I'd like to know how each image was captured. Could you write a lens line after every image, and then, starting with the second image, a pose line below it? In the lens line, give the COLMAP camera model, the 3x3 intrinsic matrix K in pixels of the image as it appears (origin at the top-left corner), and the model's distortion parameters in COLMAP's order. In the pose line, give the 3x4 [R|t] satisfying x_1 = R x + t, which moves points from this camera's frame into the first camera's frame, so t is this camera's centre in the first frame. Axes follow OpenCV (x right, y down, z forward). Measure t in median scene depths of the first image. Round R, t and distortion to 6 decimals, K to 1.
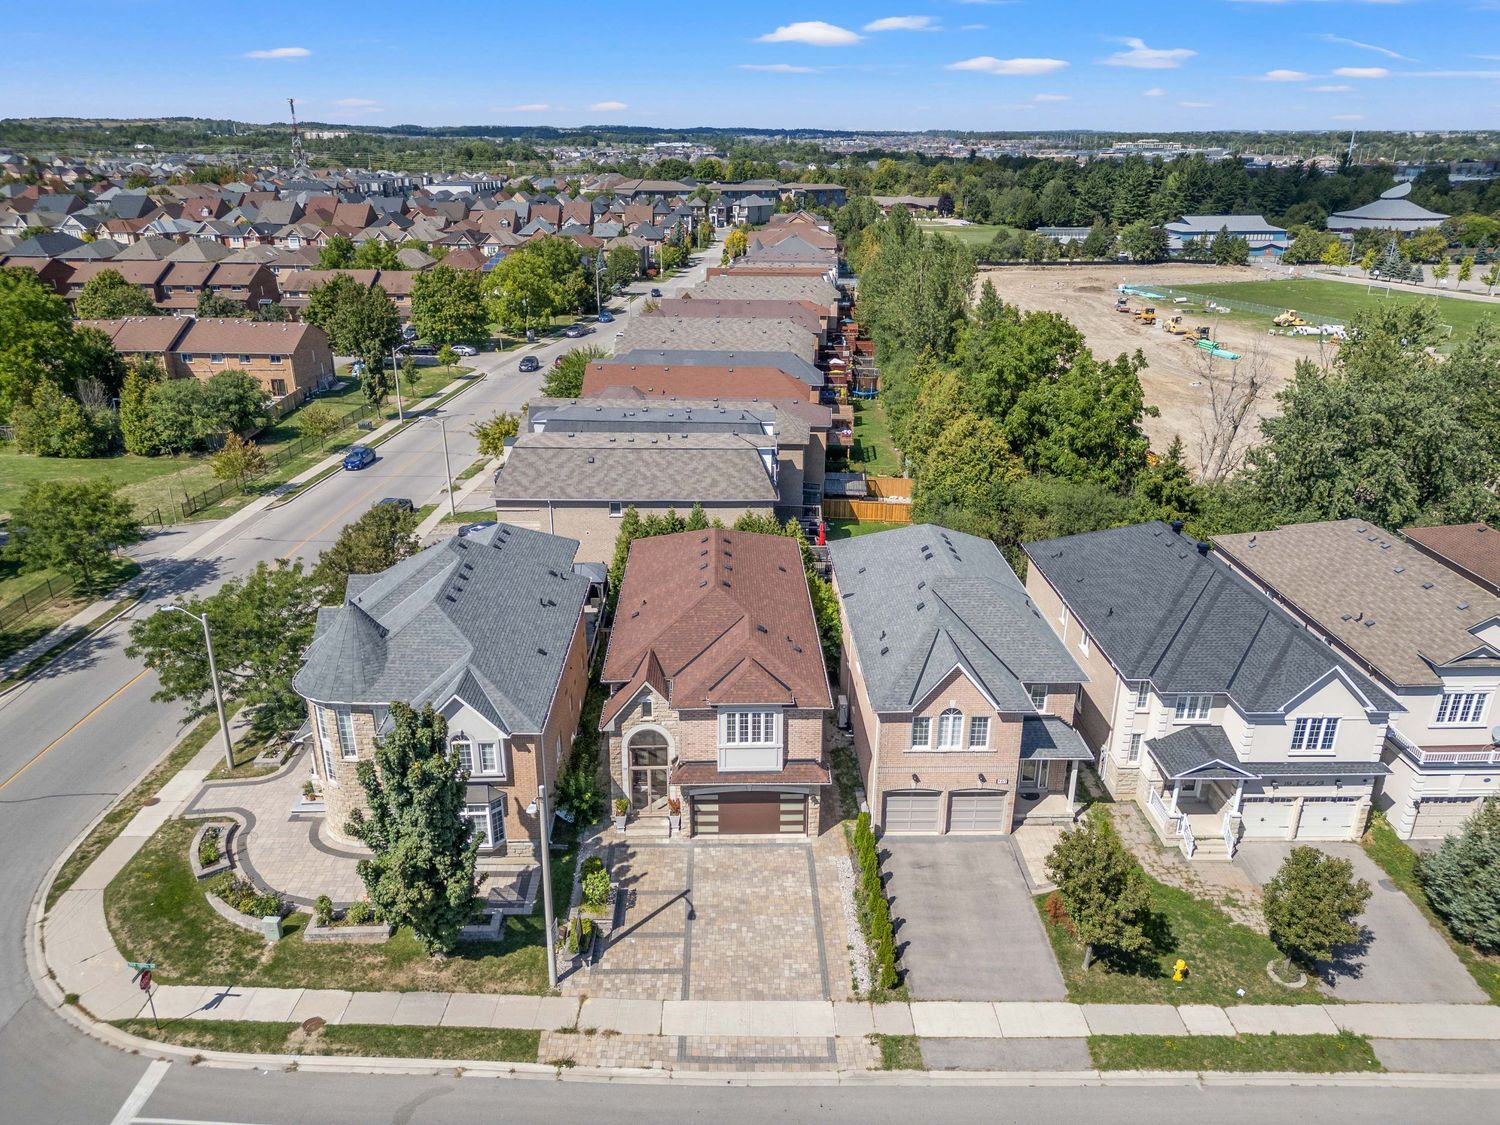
lens RADIAL K [[1046.9, 0, 747.5], [0, 1046.9, 564.9], [0, 0, 1]] dist [0.071613, -0.066965]
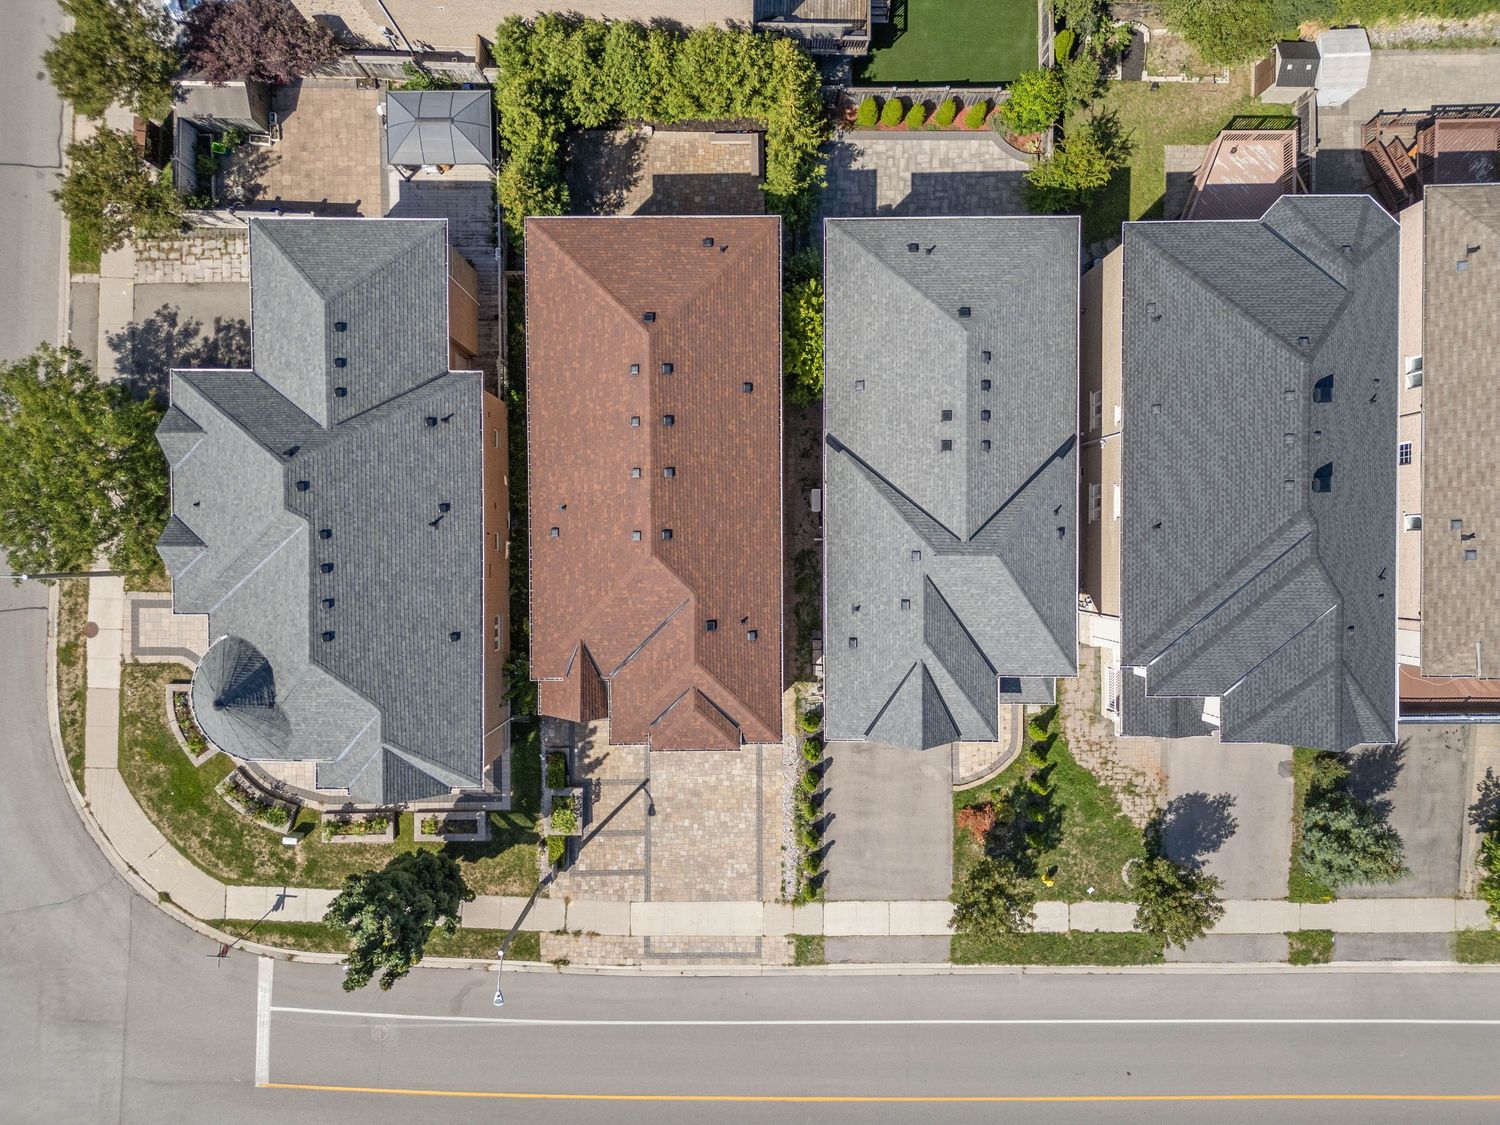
lens RADIAL K [[1046.9, 0, 747.5], [0, 1046.9, 564.9], [0, 0, 1]] dist [0.071613, -0.066965]
pose [[0.999763, 0.021676, -0.002104, 0.045272], [-0.005744, 0.355668, 0.934595, -0.757755], [0.021006, -0.934361, 0.355708, 0.765459]]
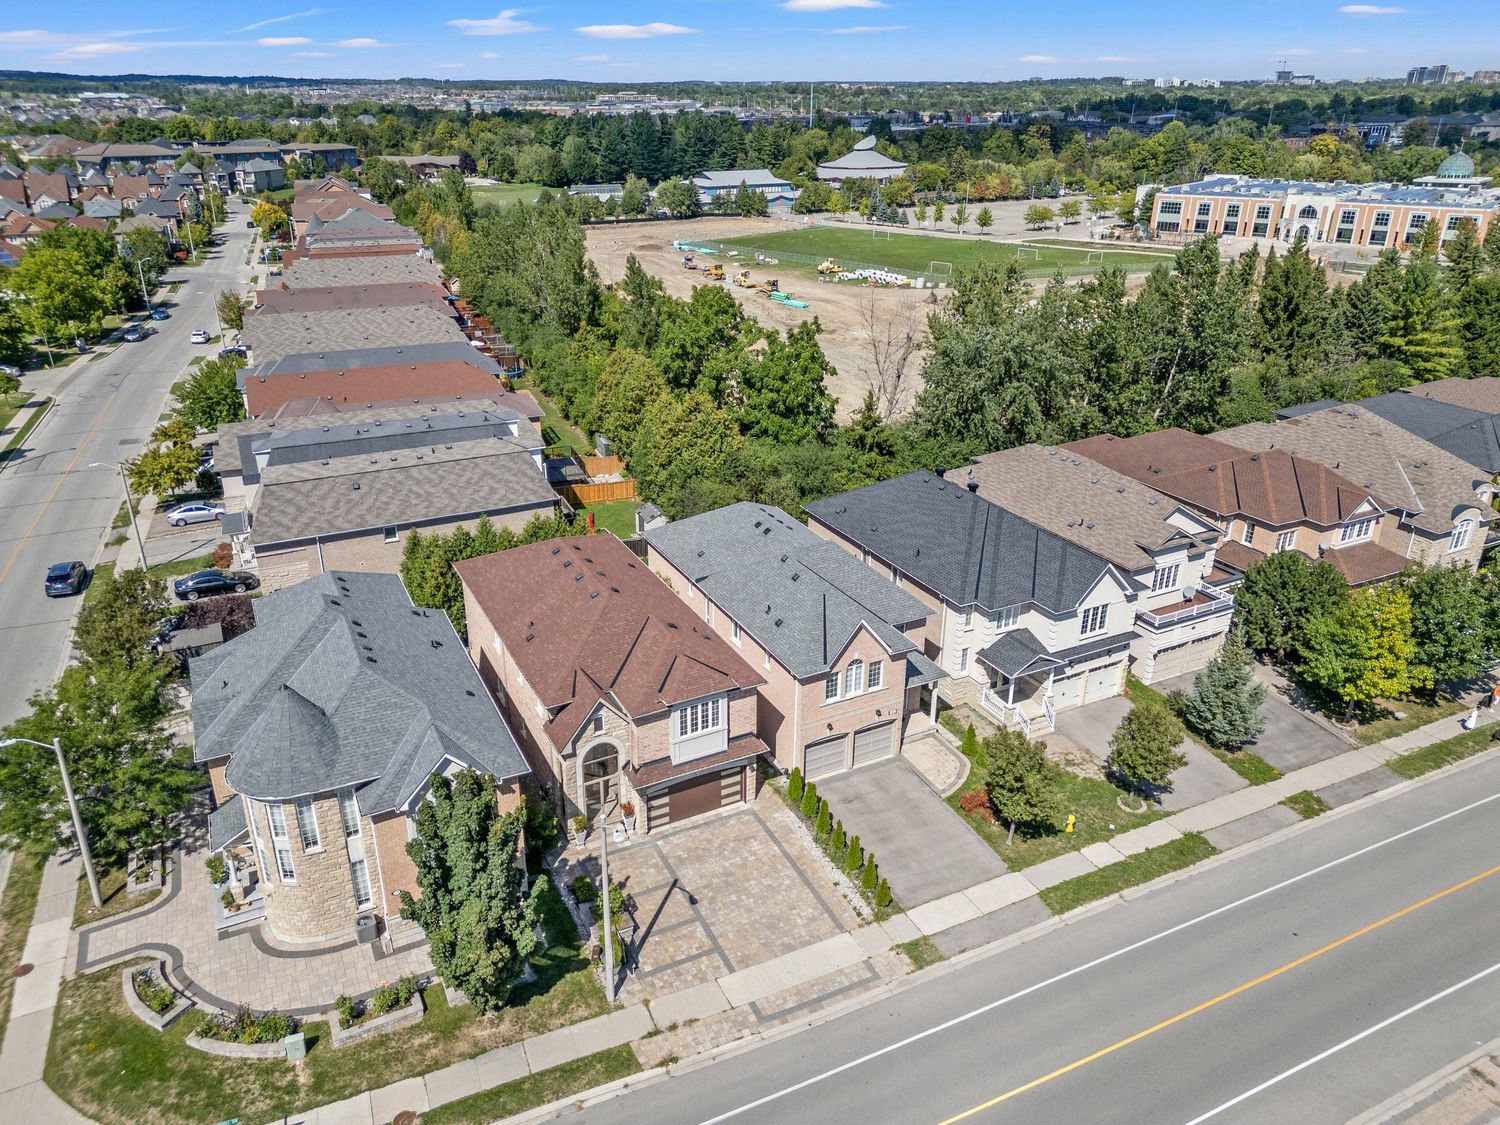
lens RADIAL K [[1056.6, 0, 732.0], [0, 1056.6, 541.8], [0, 0, 1]] dist [0.069553, -0.065529]
pose [[0.907055, -0.170841, 0.384792, -0.337884], [0.163549, 0.985171, 0.051871, -0.071406], [-0.387948, 0.015882, 0.921544, -0.022477]]
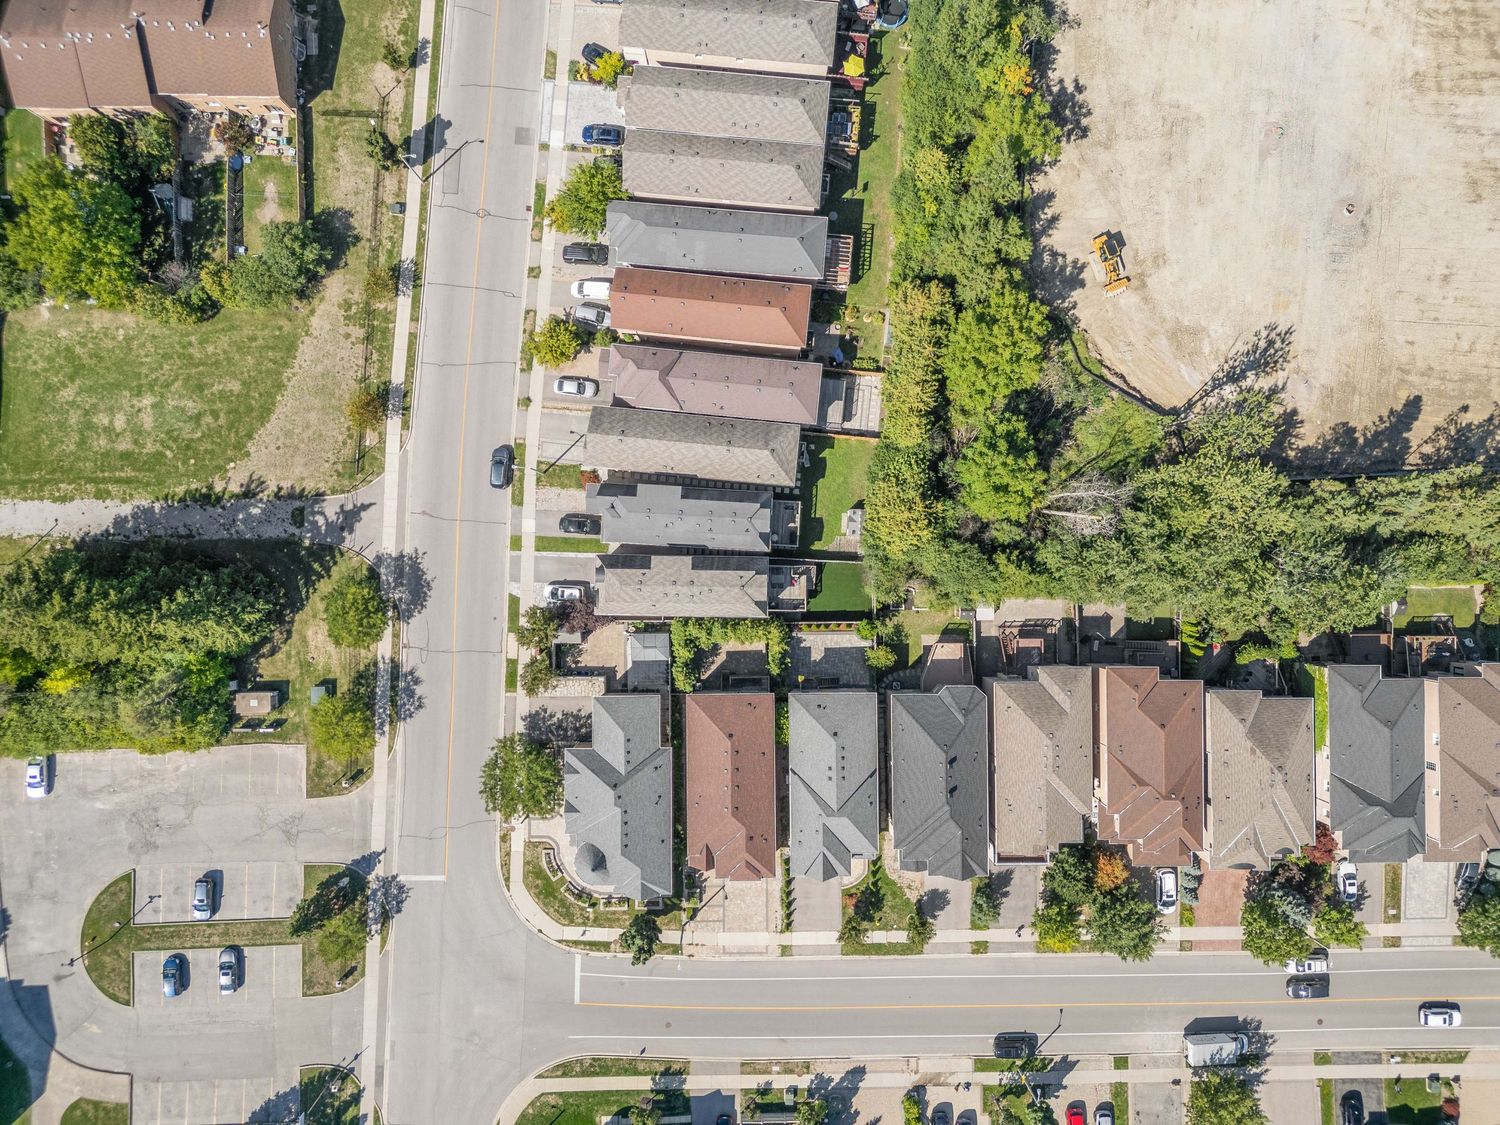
lens RADIAL K [[1036.0, 0, 746.4], [0, 1036.0, 565.1], [0, 0, 1]] dist [0.071180, -0.076657]
pose [[0.999843, 0.017354, 0.003633, -0.017002], [-0.009713, 0.364664, 0.931088, -2.502440], [0.014834, -0.930977, 0.364775, 0.724221]]
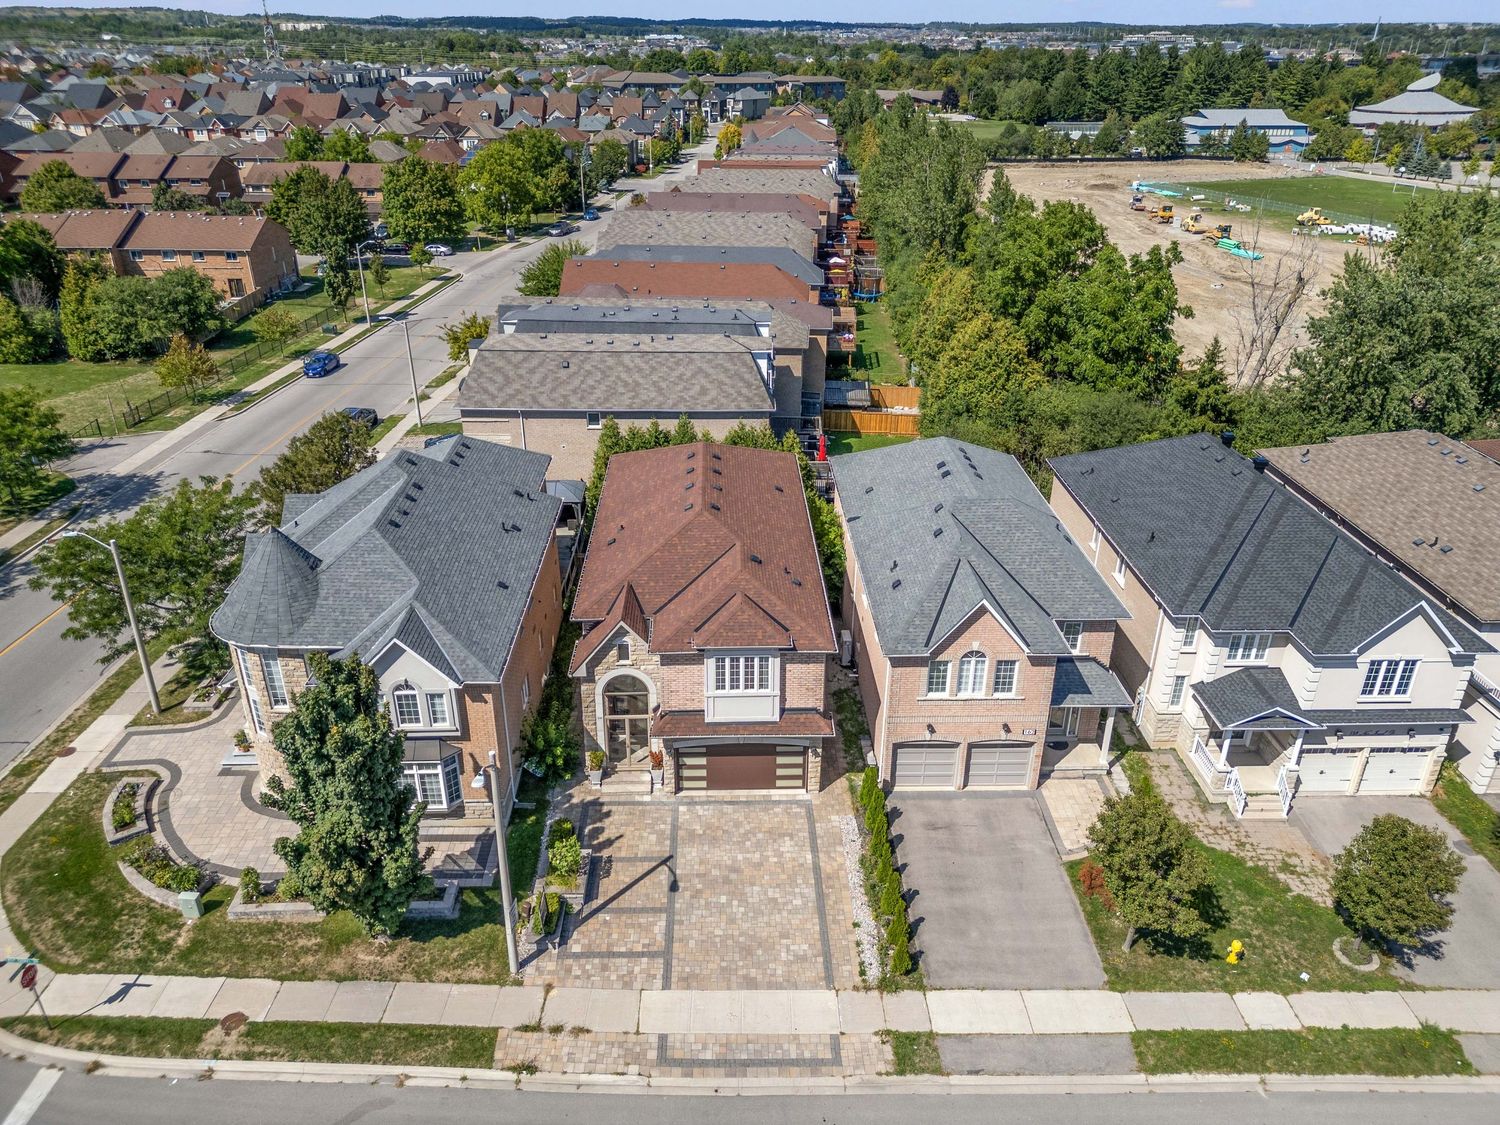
lens RADIAL K [[1046.9, 0, 747.5], [0, 1046.9, 564.9], [0, 0, 1]] dist [0.071613, -0.066965]
pose [[0.999990, -0.000810, 0.004285, 0.003280], [0.000454, 0.996594, 0.082469, -0.005531], [-0.004337, -0.082466, 0.996584, 0.135806]]
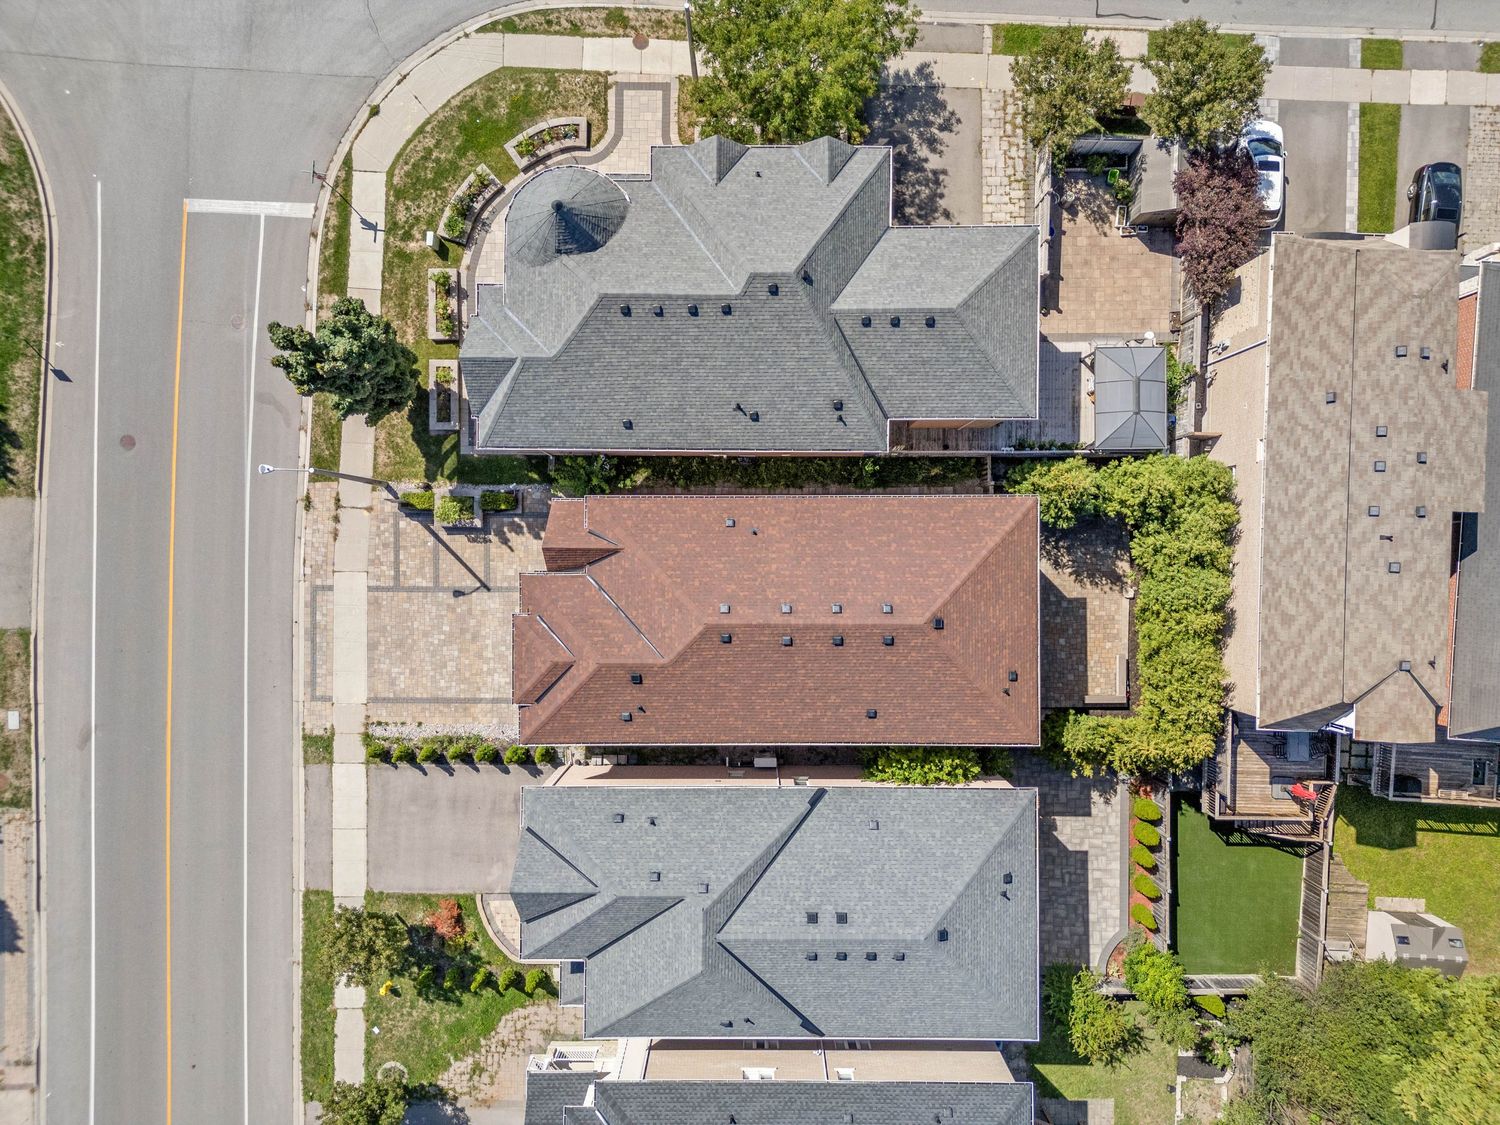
lens RADIAL K [[1046.9, 0, 747.5], [0, 1046.9, 564.9], [0, 0, 1]] dist [0.071613, -0.066965]
pose [[-0.026770, 0.999639, 0.002166, -0.085015], [-0.368154, -0.011873, 0.929689, -0.778353], [0.929379, 0.024091, 0.368339, 0.786986]]
